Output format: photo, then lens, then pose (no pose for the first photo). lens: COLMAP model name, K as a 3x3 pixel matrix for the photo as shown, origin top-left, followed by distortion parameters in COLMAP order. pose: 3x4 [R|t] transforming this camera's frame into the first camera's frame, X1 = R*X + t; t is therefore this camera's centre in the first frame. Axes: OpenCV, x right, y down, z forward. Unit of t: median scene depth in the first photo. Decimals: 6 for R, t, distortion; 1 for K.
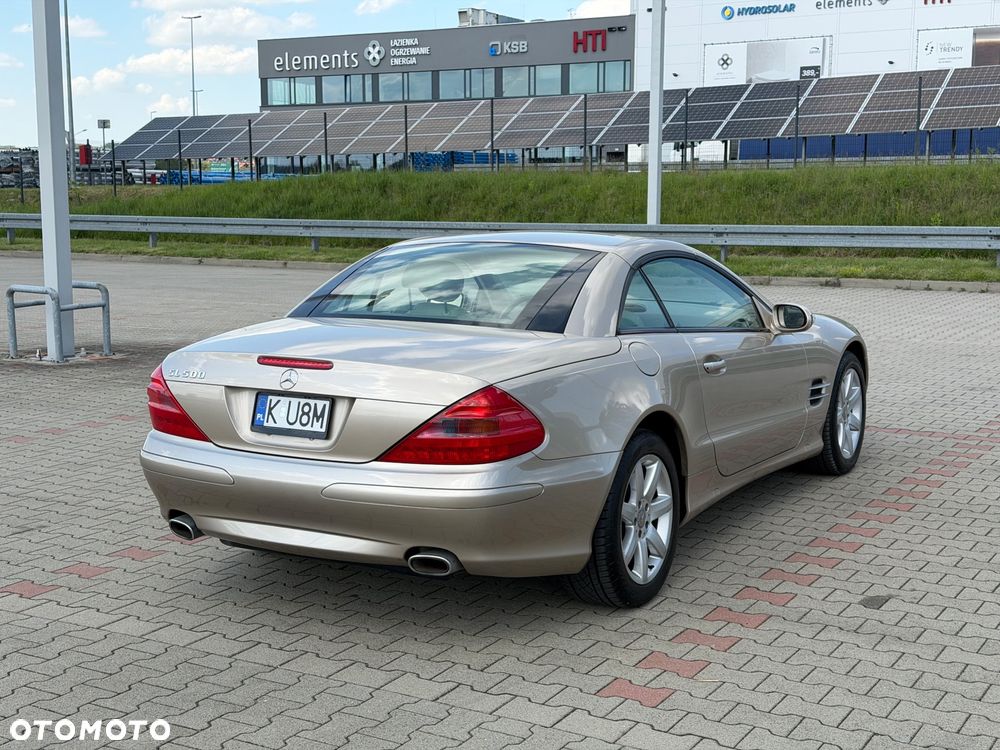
lens RADIAL K [[1389.3, 0, 500.0], [0, 1389.3, 375.0], [0, 0, 1]] dist [0.203799, -0.436112]
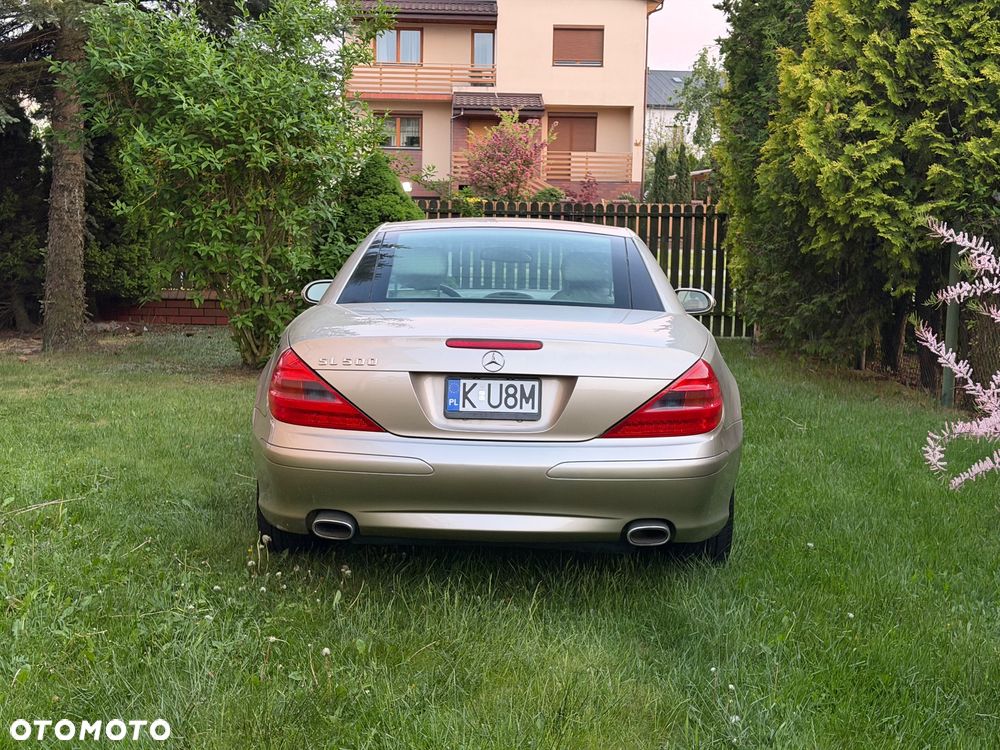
lens RADIAL K [[1375.5, 0, 500.0], [0, 1375.5, 375.0], [0, 0, 1]] dist [0.278728, -0.762223]
pose [[0.890215, -0.038804, 0.453885, -0.542753], [0.034411, 0.999247, 0.017939, -0.003868], [-0.454239, -0.000351, 0.890880, 0.140226]]
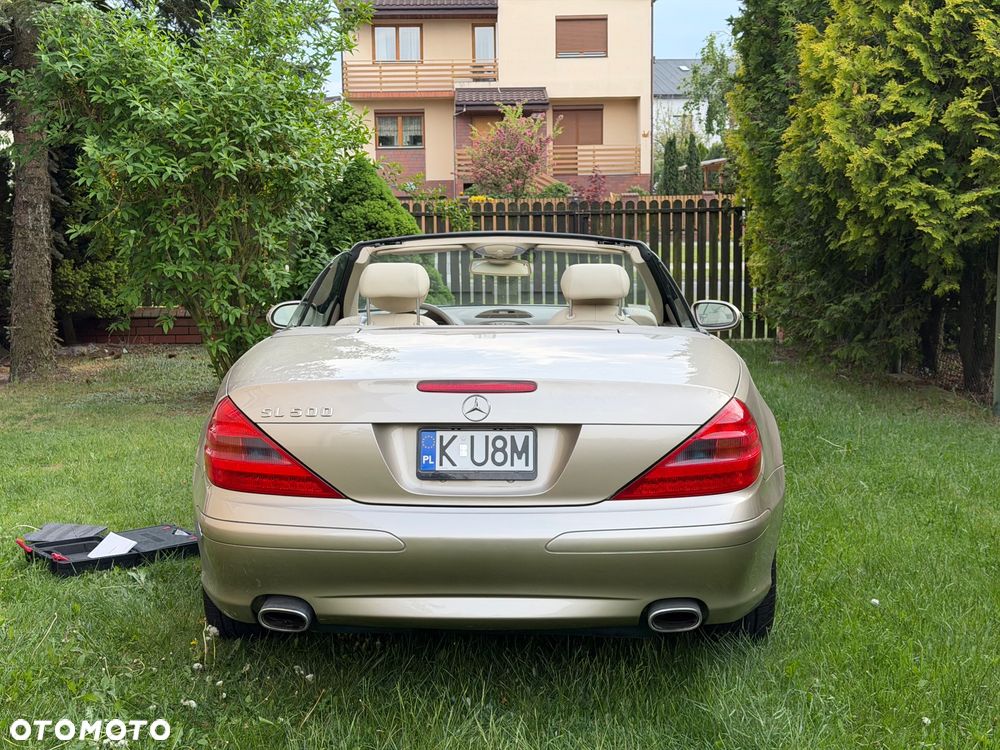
lens RADIAL K [[1389.3, 0, 500.0], [0, 1389.3, 375.0], [0, 0, 1]] dist [0.203799, -0.436112]
pose [[0.893155, -0.068017, 0.444576, -0.454341], [0.066521, 0.997604, 0.018986, -0.027567], [-0.444803, 0.012616, 0.895540, 0.275509]]
